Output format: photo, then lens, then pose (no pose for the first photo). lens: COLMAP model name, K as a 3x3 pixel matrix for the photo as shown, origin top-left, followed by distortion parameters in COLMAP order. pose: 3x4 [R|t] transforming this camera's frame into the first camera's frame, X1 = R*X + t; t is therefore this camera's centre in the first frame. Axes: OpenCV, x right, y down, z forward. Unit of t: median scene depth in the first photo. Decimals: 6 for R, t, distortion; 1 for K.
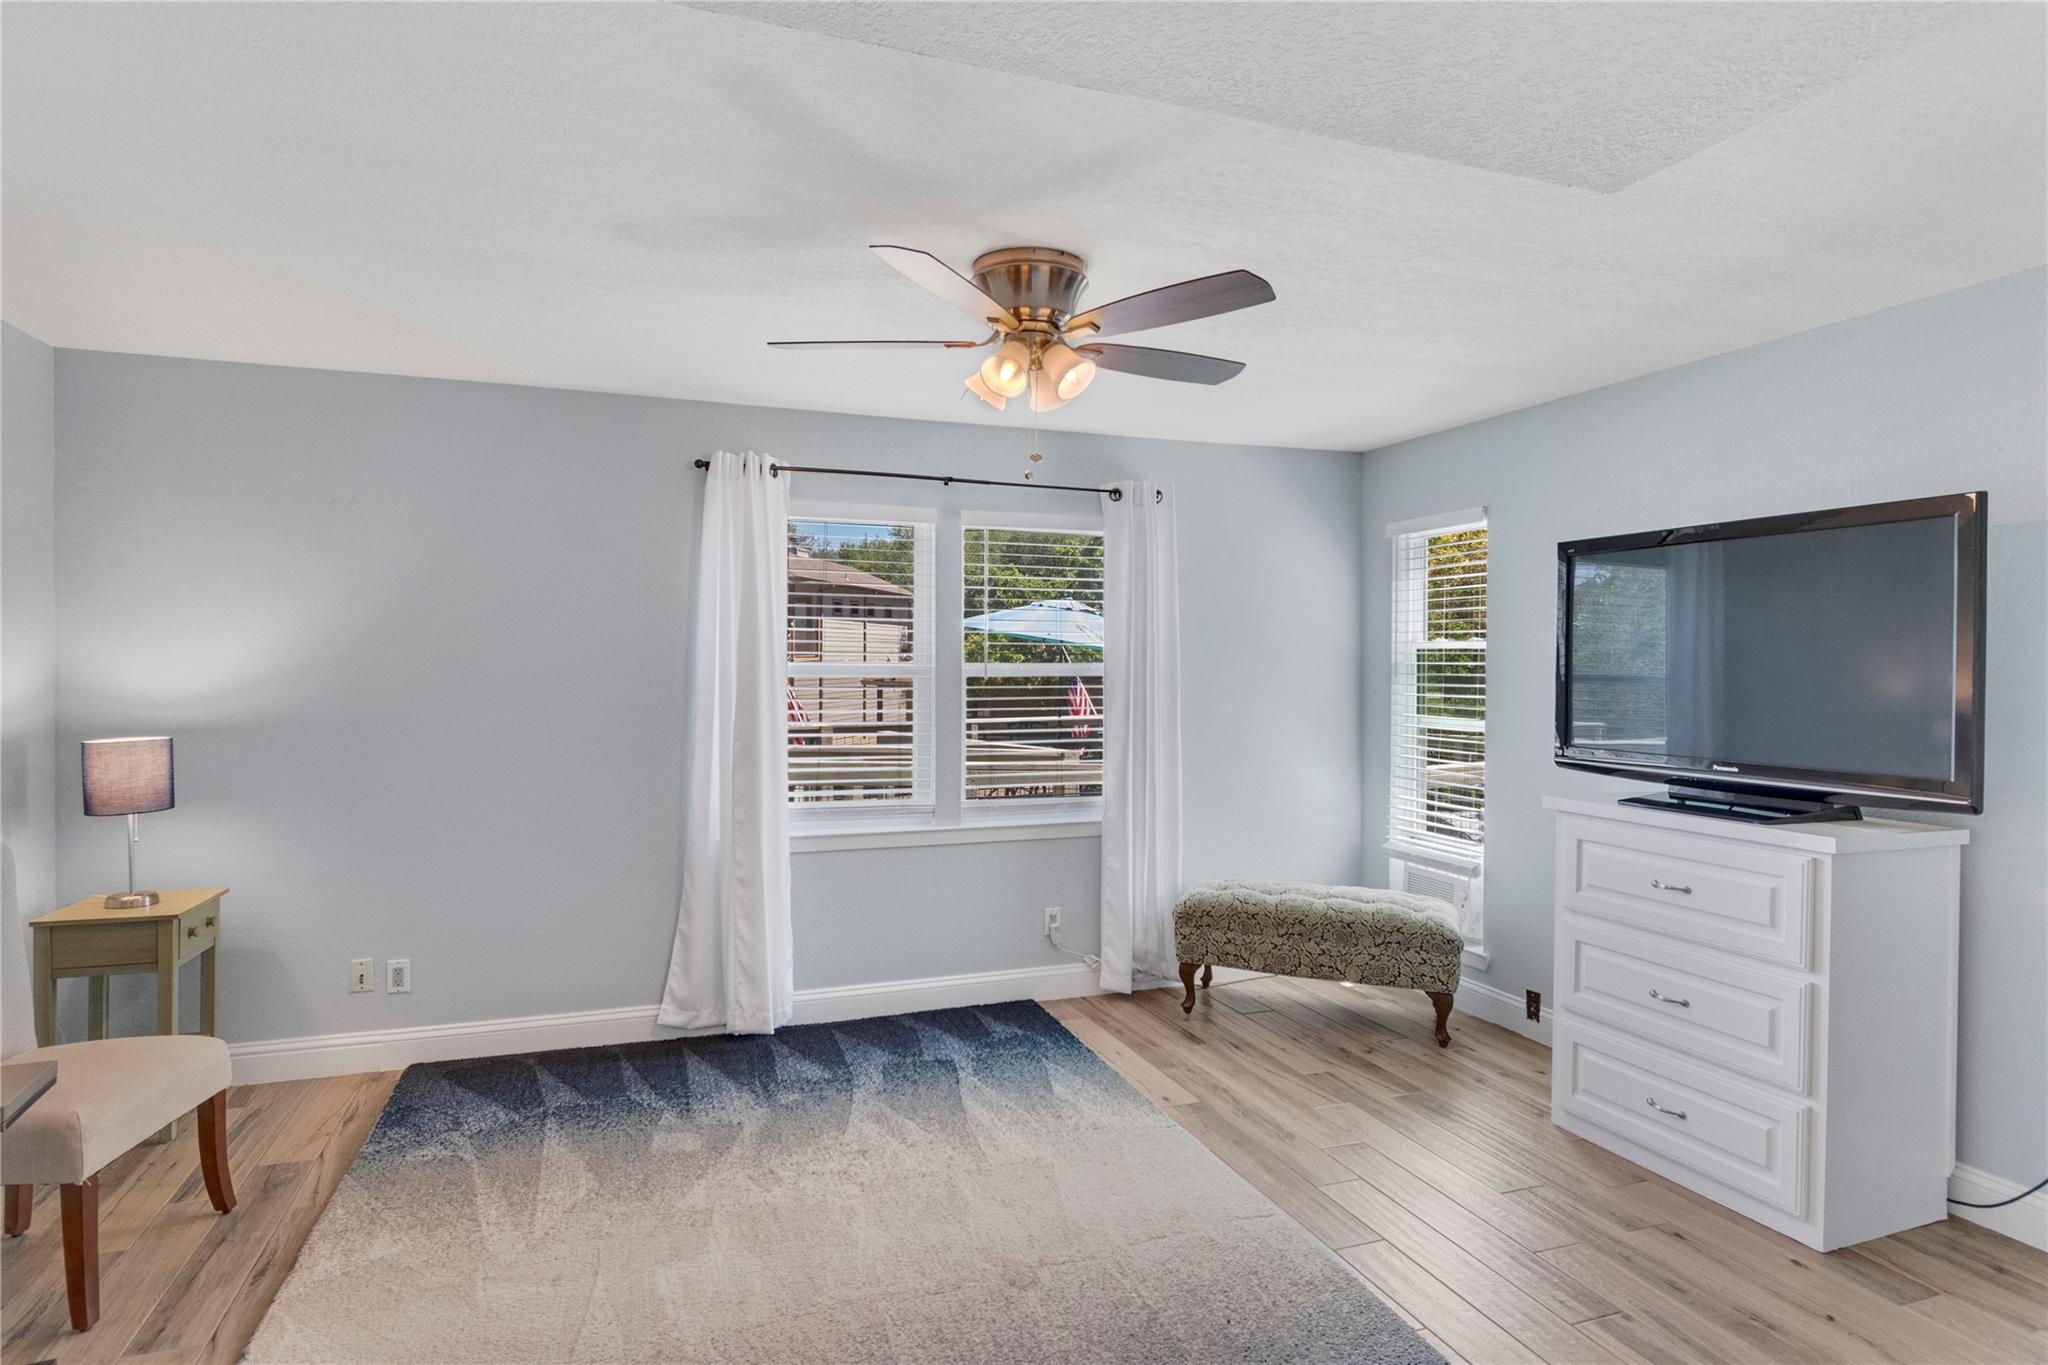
lens RADIAL K [[1097.6, 0, 1033.9], [0, 1097.6, 673.5], [0, 0, 1]] dist [0.011589, -0.008977]
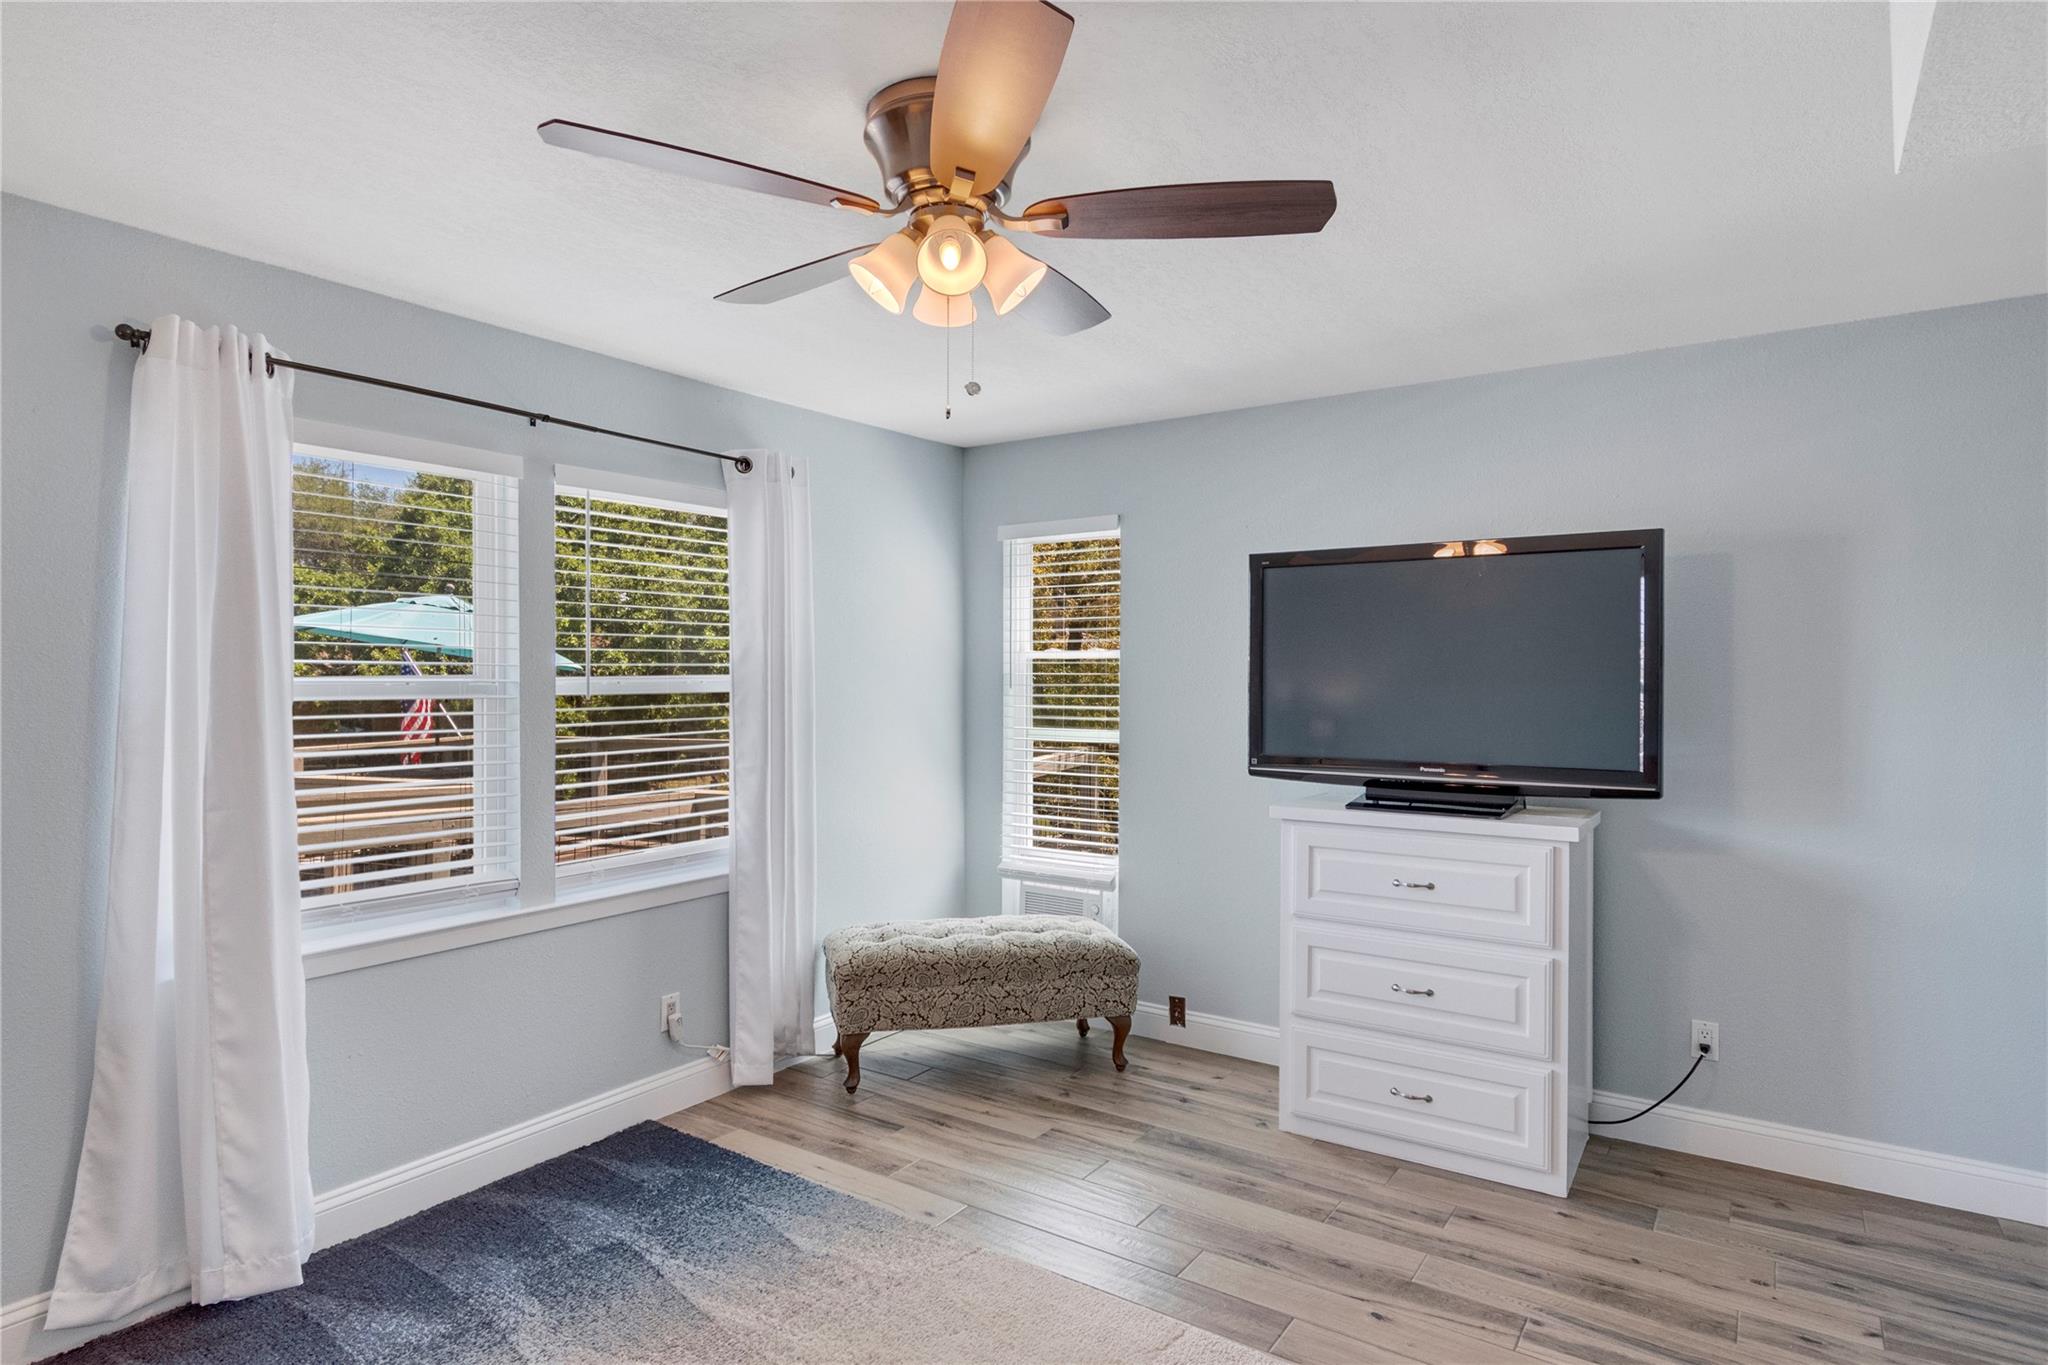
lens RADIAL K [[1097.6, 0, 1024.7], [0, 1097.6, 682.5], [0, 0, 1]] dist [0.011589, -0.008977]
pose [[0.822310, -0.009215, 0.568965, -0.247949], [0.009503, 0.999952, 0.002461, -0.004788], [-0.568961, 0.003383, 0.822358, 0.260888]]
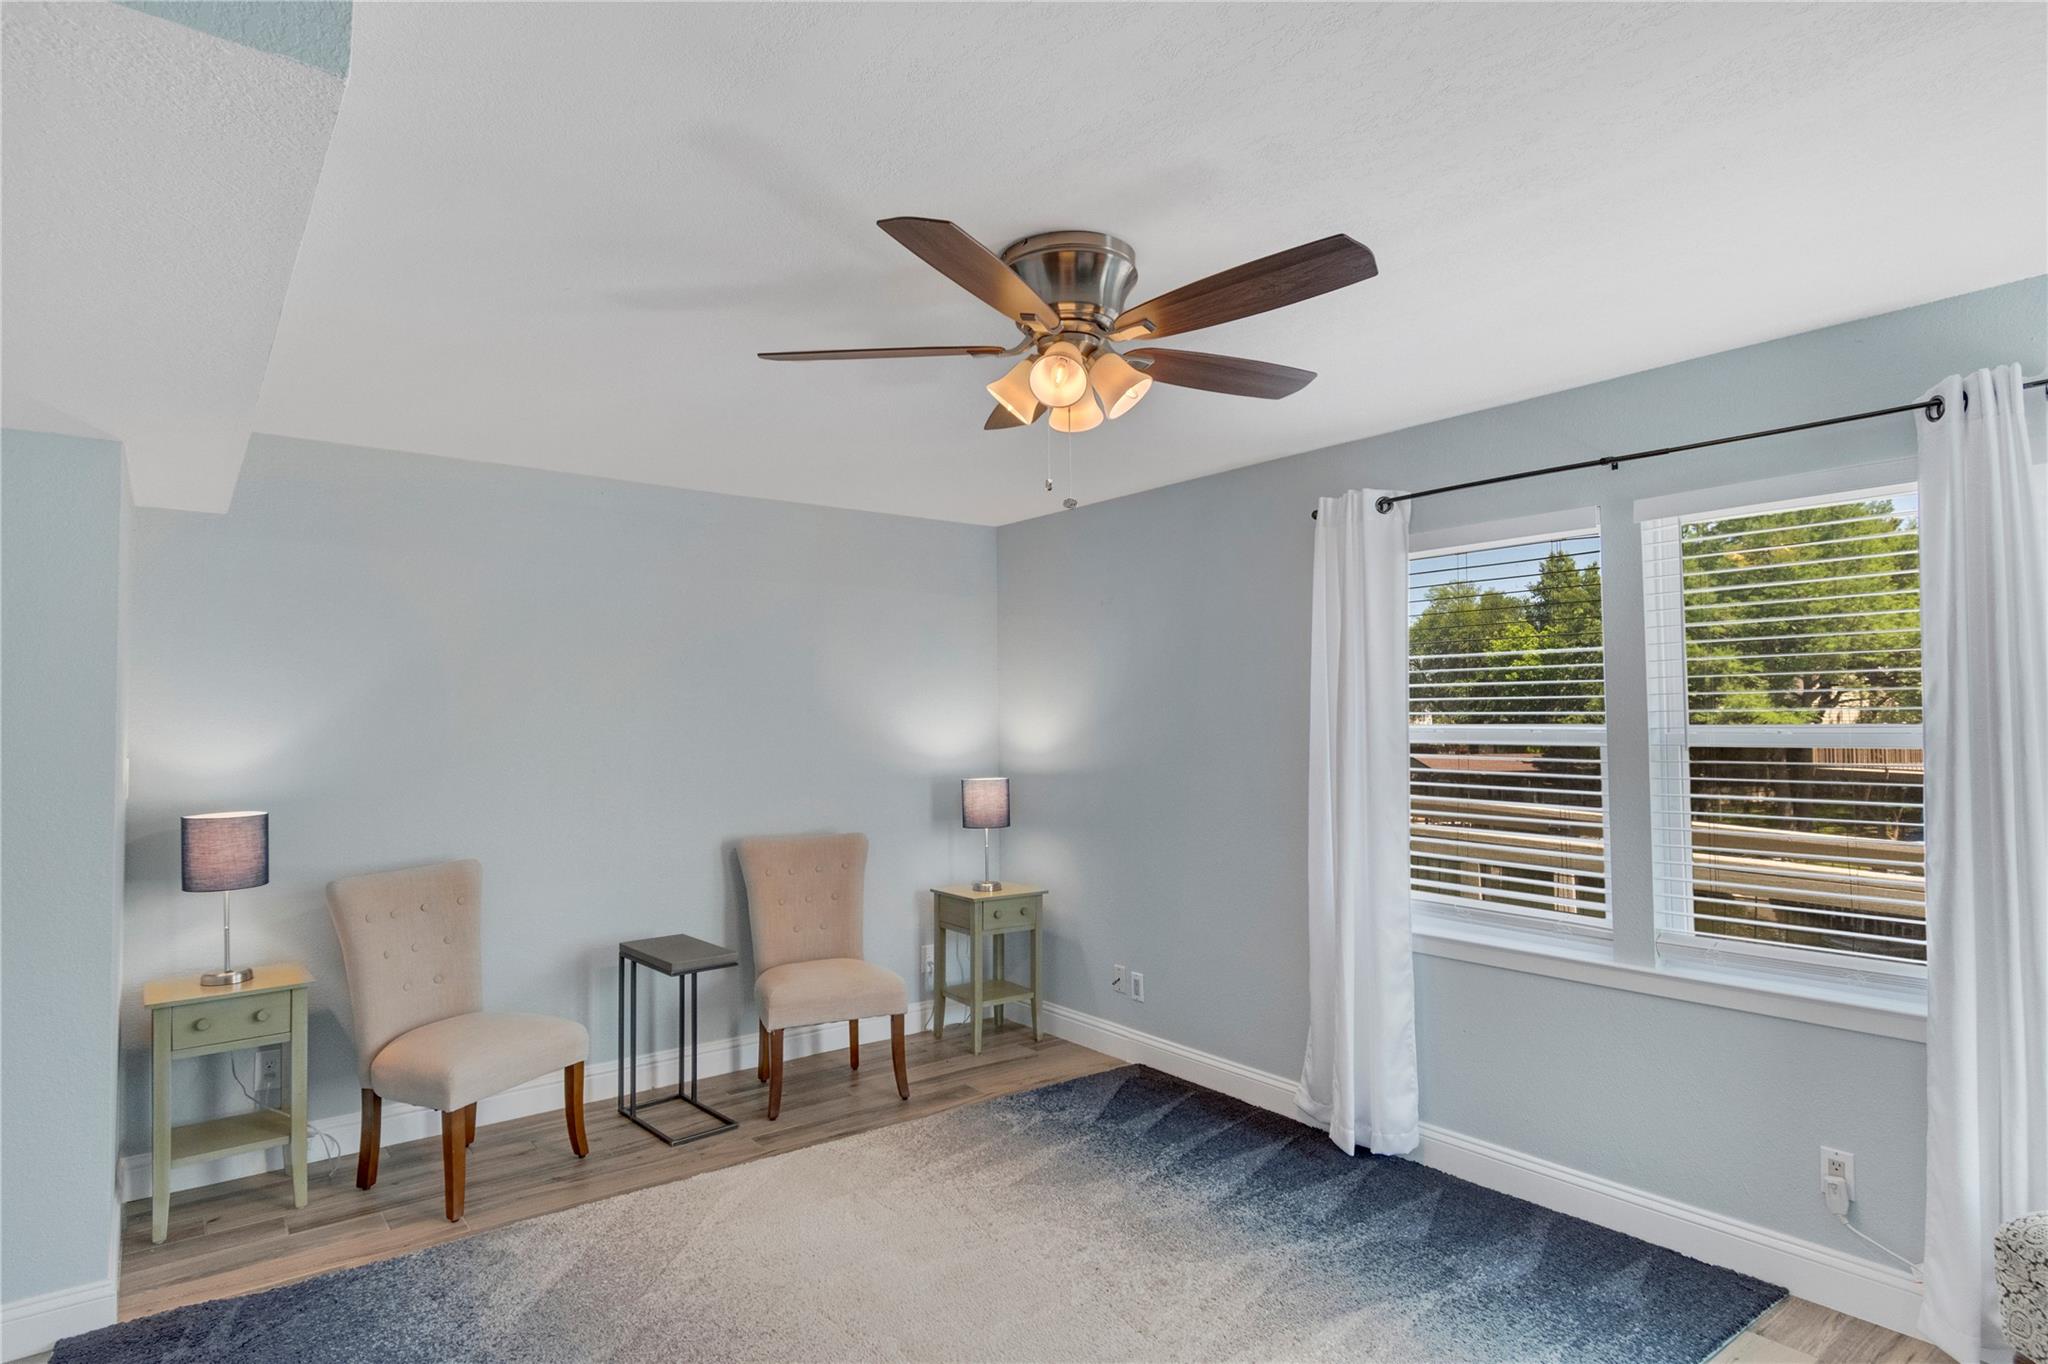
lens RADIAL K [[1135.2, 0, 1015.4], [0, 1135.2, 684.5], [0, 0, 1]] dist [0.005493, 0.001820]
pose [[0.284460, -0.034838, -0.958055, 0.549033], [0.003799, 0.999373, -0.035213, -0.012747], [0.958680, 0.006377, 0.284414, 0.479646]]
